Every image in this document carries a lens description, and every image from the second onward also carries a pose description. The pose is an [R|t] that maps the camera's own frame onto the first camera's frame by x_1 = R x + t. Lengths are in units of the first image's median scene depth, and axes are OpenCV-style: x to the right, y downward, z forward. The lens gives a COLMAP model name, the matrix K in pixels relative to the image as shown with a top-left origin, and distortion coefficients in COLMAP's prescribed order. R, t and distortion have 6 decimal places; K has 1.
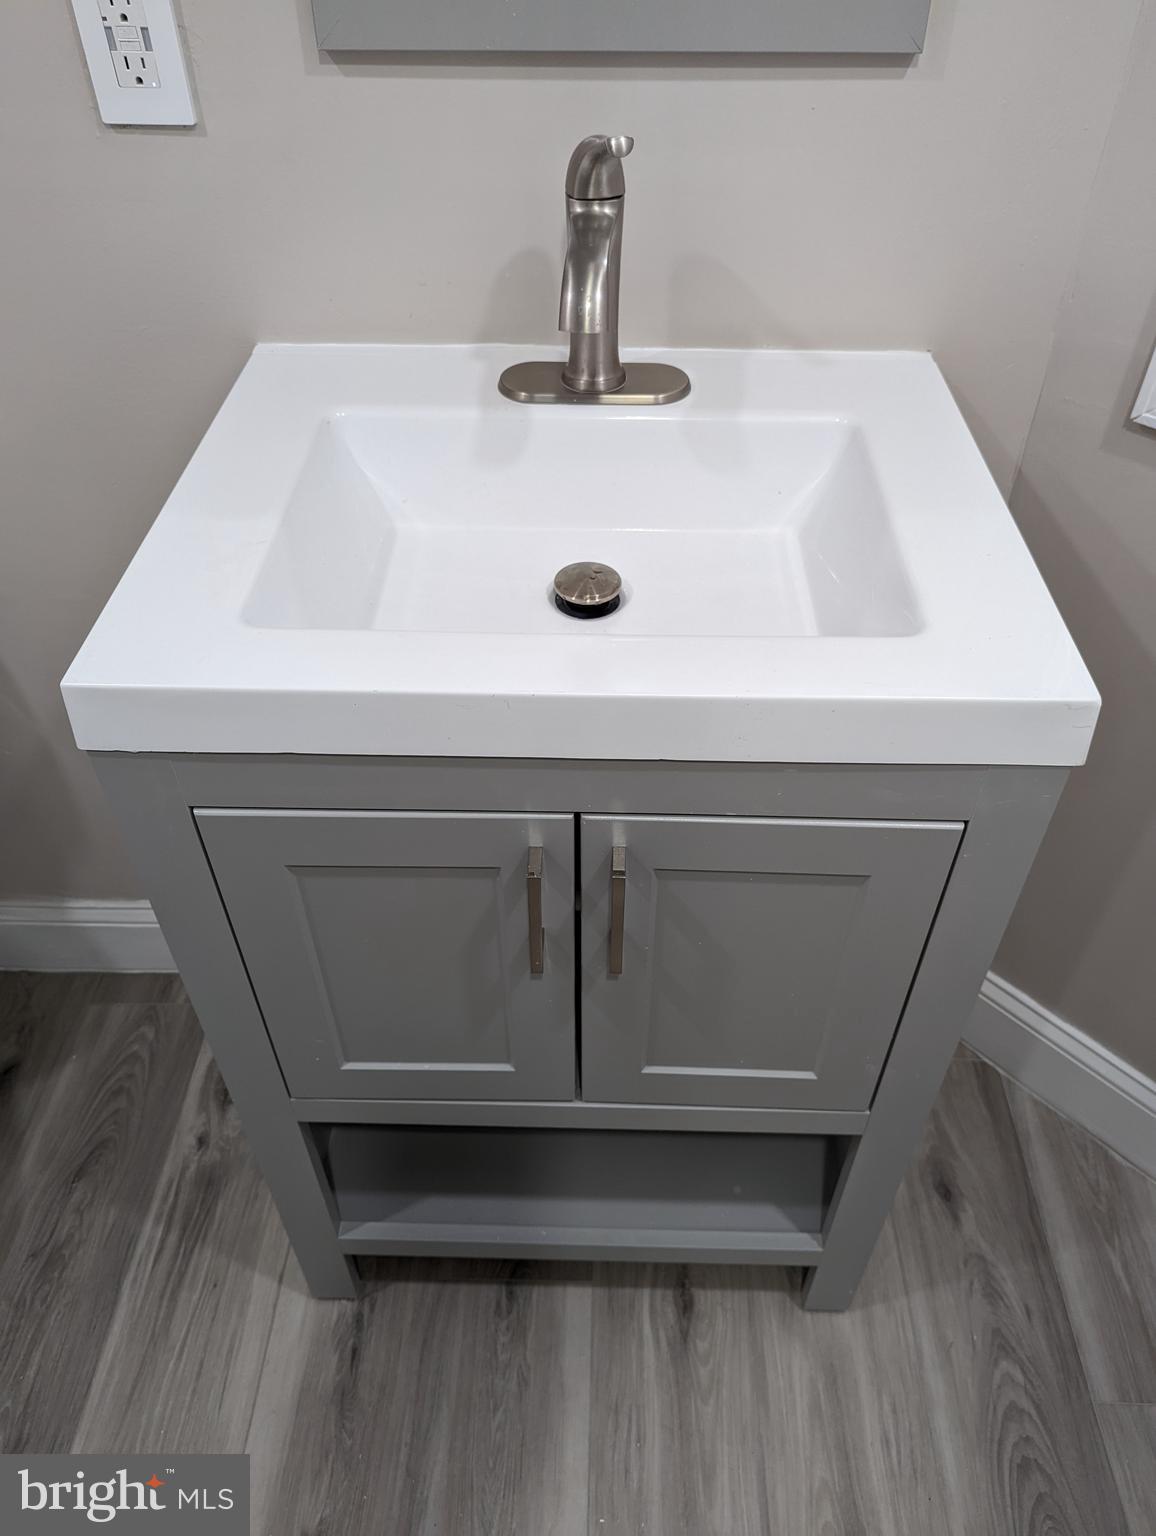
lens RADIAL K [[1091.6, 0, 576.7], [0, 1091.6, 761.9], [0, 0, 1]] dist [0.061761, -0.061517]
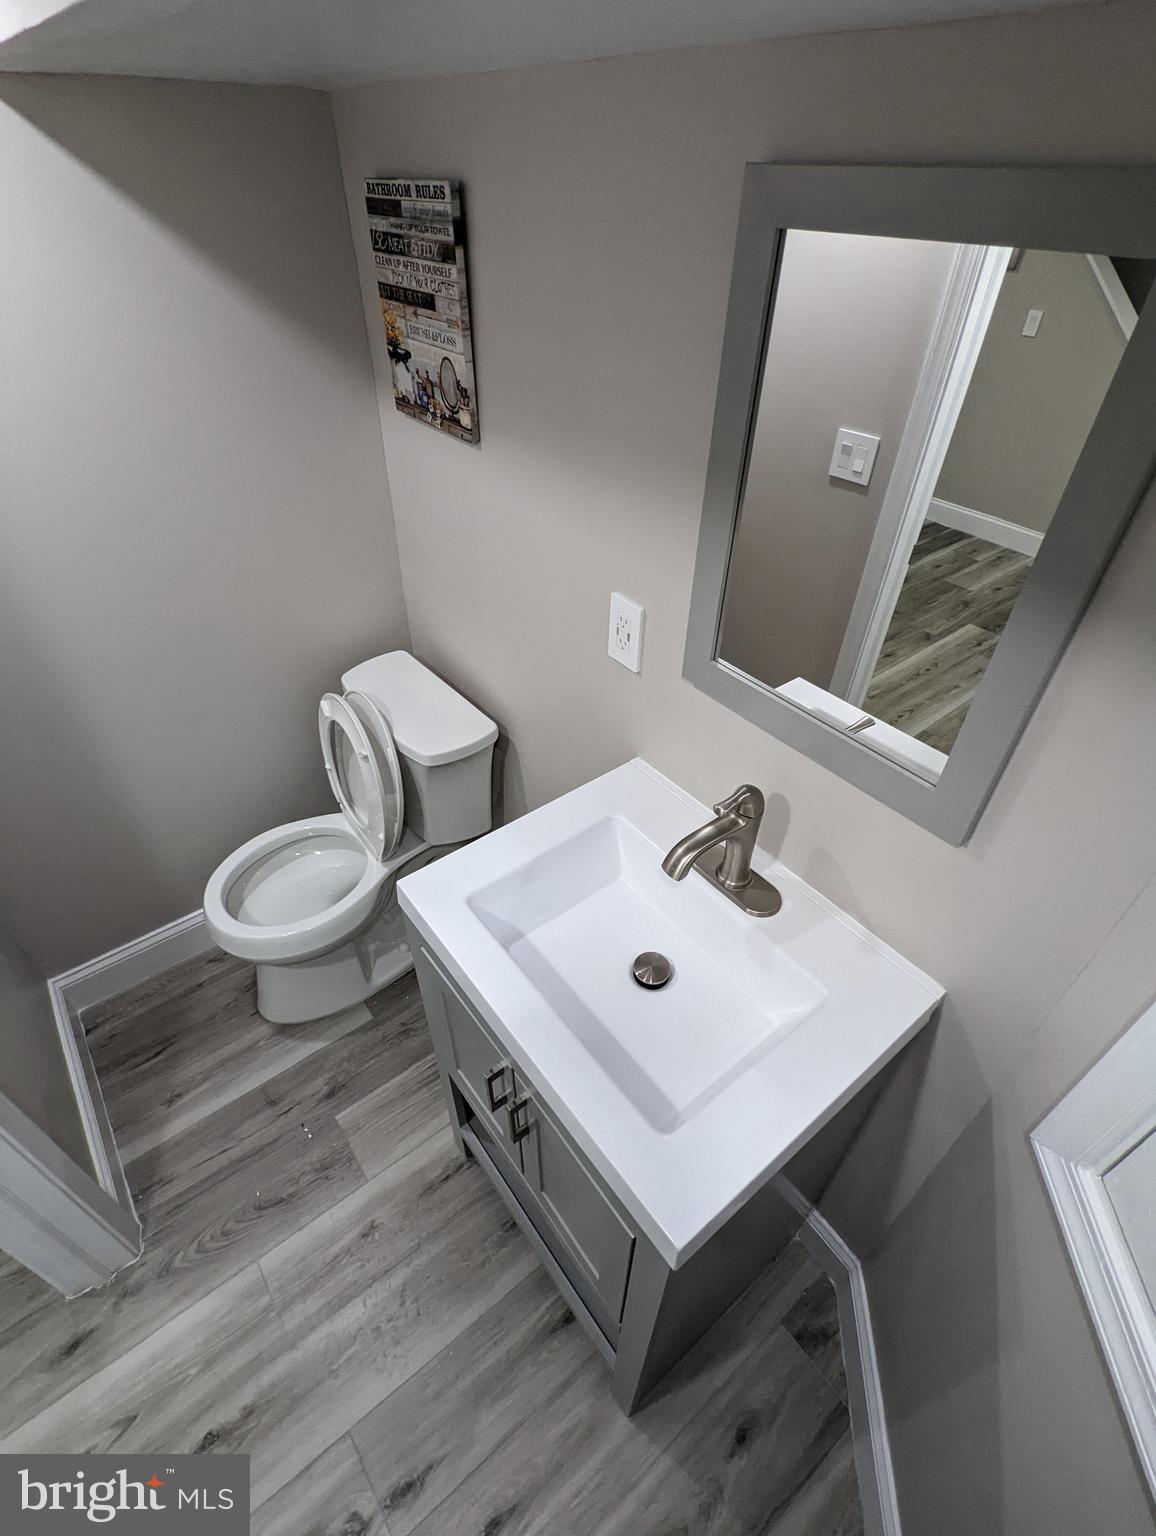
lens RADIAL K [[735.4, 0, 588.0], [0, 735.4, 755.0], [0, 0, 1]] dist [-0.000116, -0.002185]
pose [[0.629386, 0.500389, -0.594546, 0.375882], [-0.531745, 0.835242, 0.140062, -0.438597], [0.566675, 0.227993, 0.791769, -0.092595]]
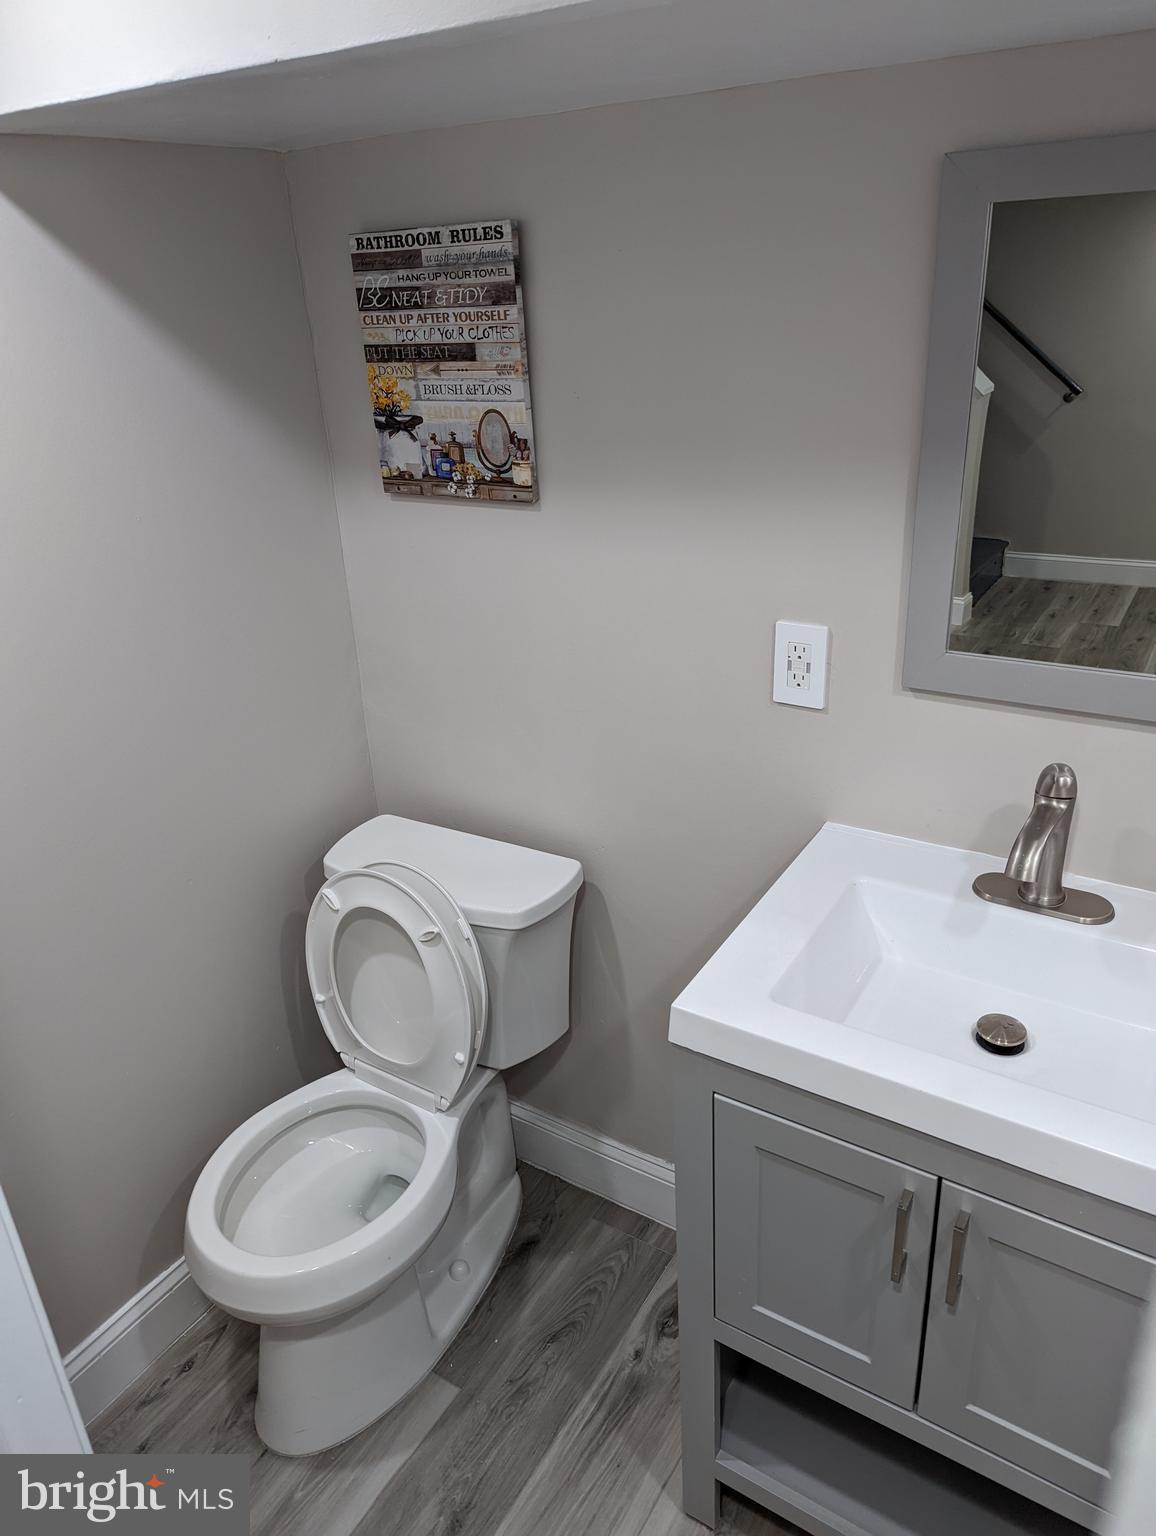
lens RADIAL K [[1091.6, 0, 572.1], [0, 1091.6, 760.0], [0, 0, 1]] dist [0.061761, -0.061517]
pose [[0.857332, 0.173036, -0.484809, 0.126363], [-0.311942, 0.923823, -0.221907, 0.006113], [0.409480, 0.341480, 0.846001, -0.448352]]
